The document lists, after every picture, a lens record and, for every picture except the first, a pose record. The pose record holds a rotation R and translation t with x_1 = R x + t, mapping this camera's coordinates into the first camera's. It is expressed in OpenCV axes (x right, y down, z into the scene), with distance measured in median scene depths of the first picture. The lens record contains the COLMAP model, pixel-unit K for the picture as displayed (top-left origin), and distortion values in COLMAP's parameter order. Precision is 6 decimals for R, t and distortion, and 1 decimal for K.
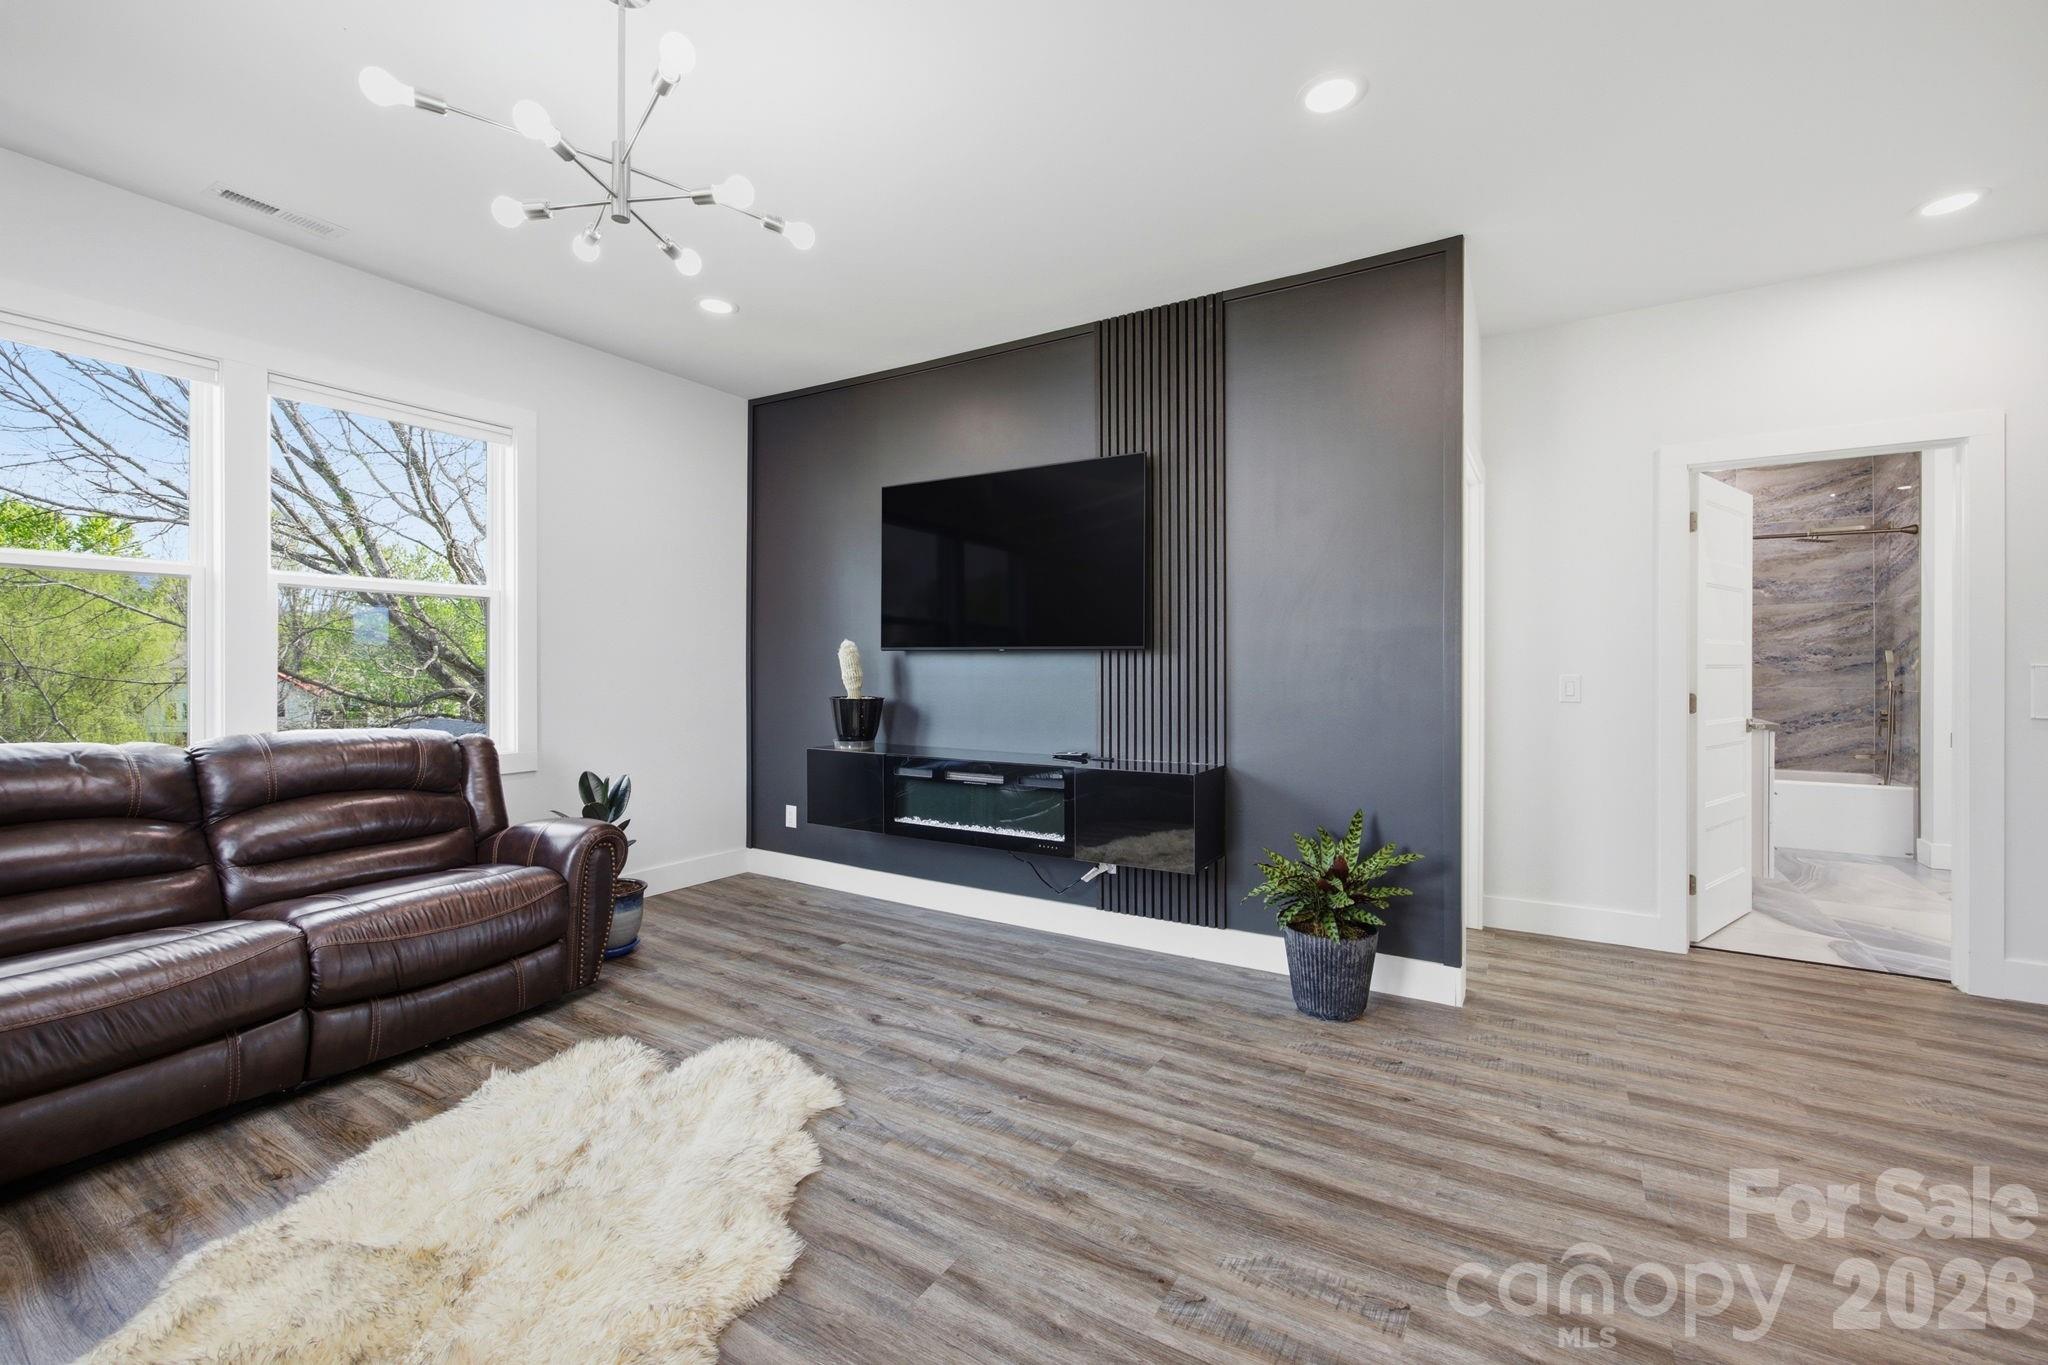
lens RADIAL K [[857.6, 0, 1030.5], [0, 857.6, 672.0], [0, 0, 1]] dist [-0.047346, 0.028227]
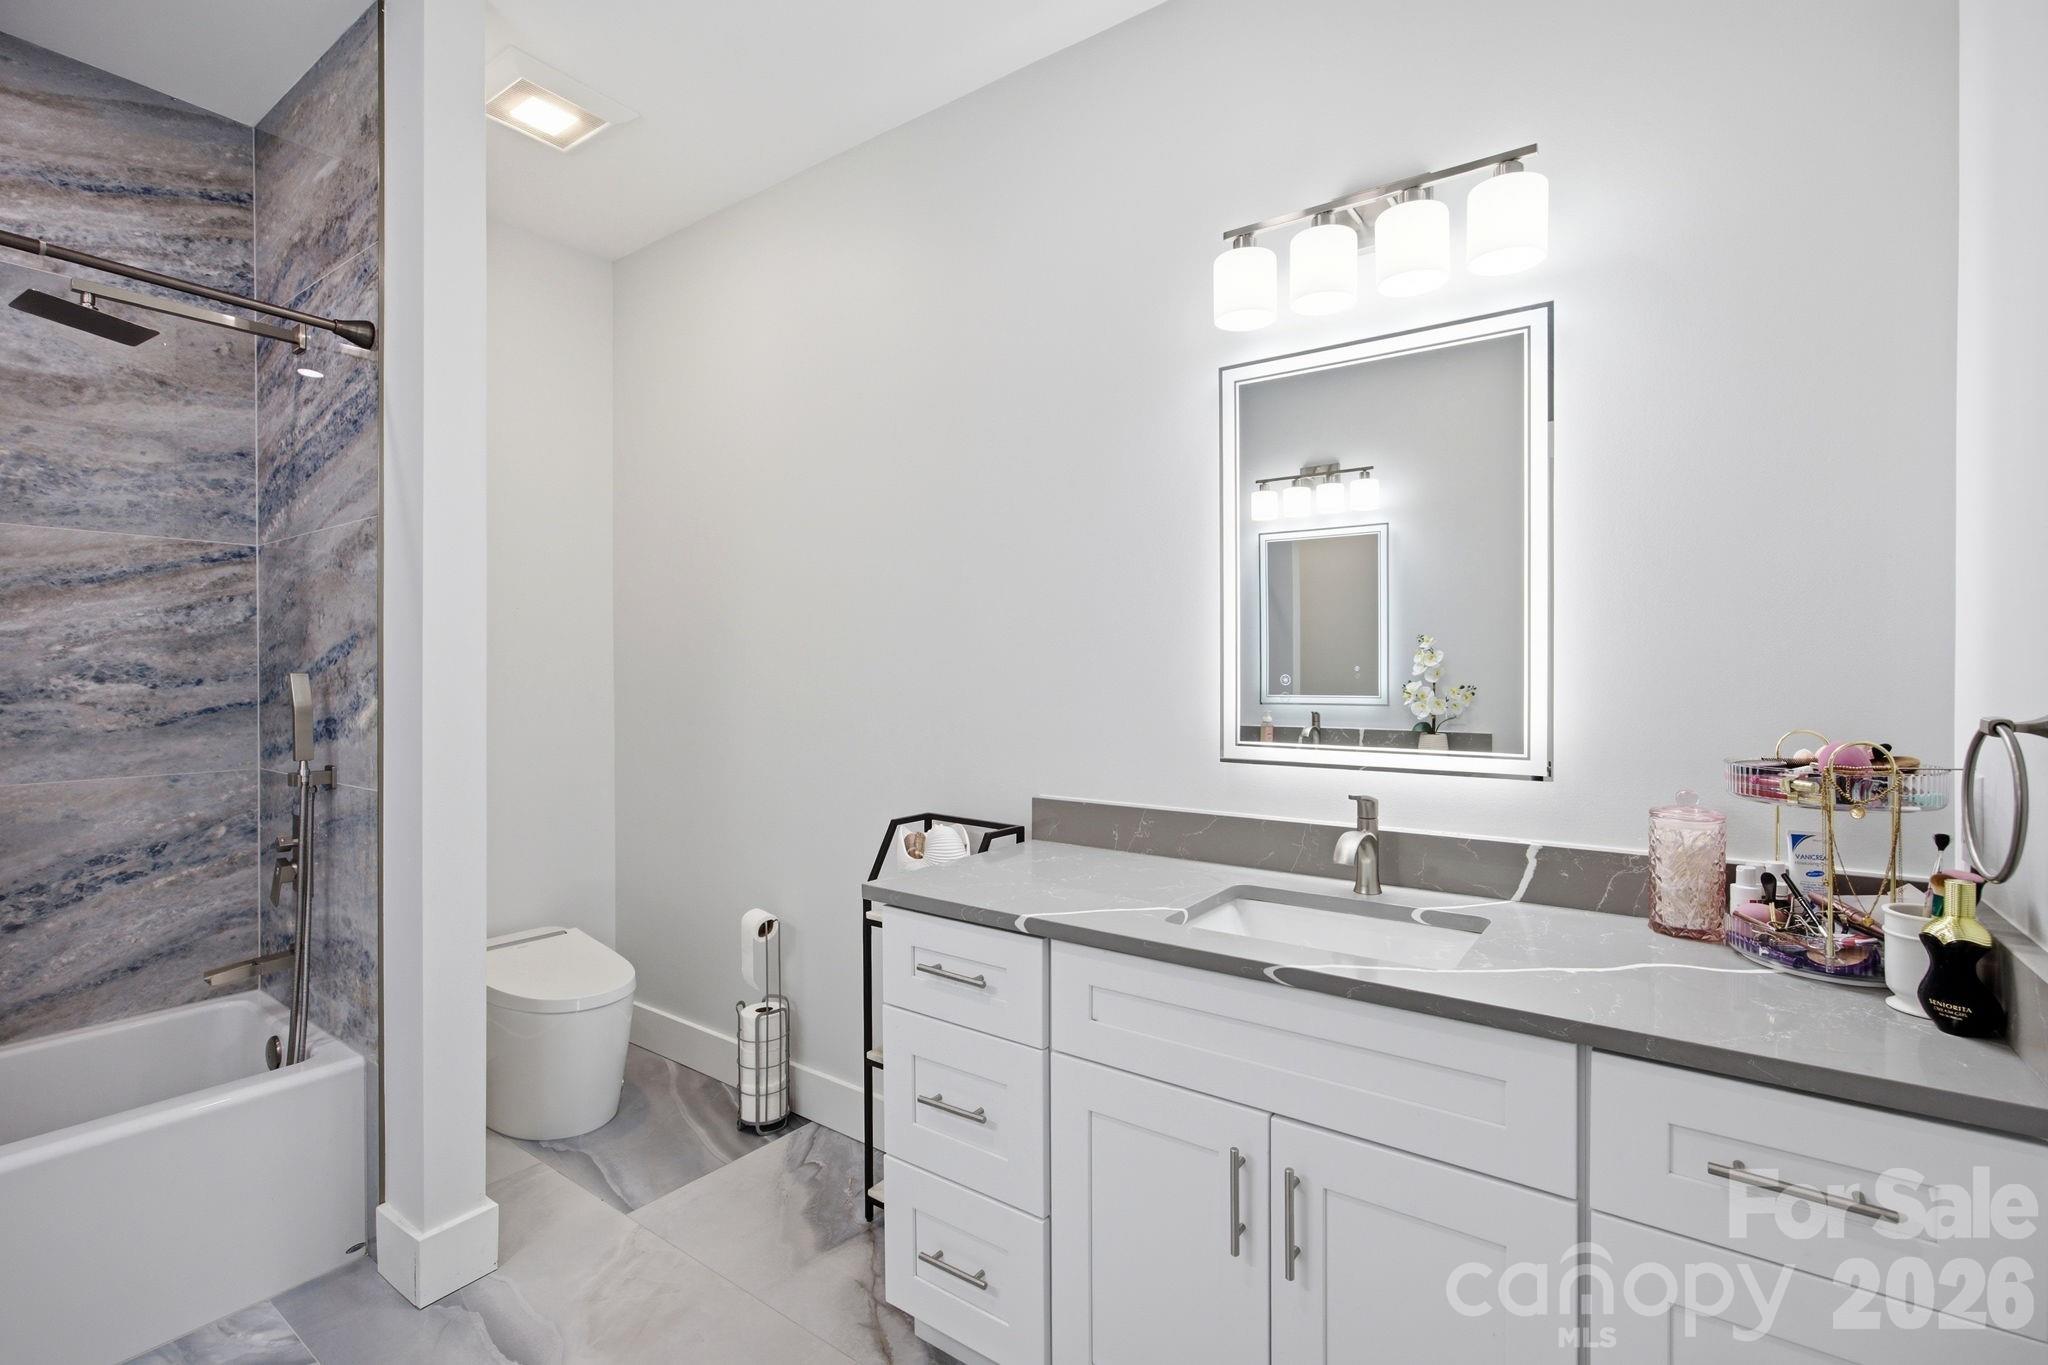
lens RADIAL K [[908.4, 0, 1031.6], [0, 908.4, 674.4], [0, 0, 1]] dist [-0.001544, -0.000024]
pose [[0.059512, 0.003417, 0.998222, 0.604082], [0.005941, 0.999975, -0.003777, -0.020181], [-0.998210, 0.006155, 0.059491, 0.616450]]
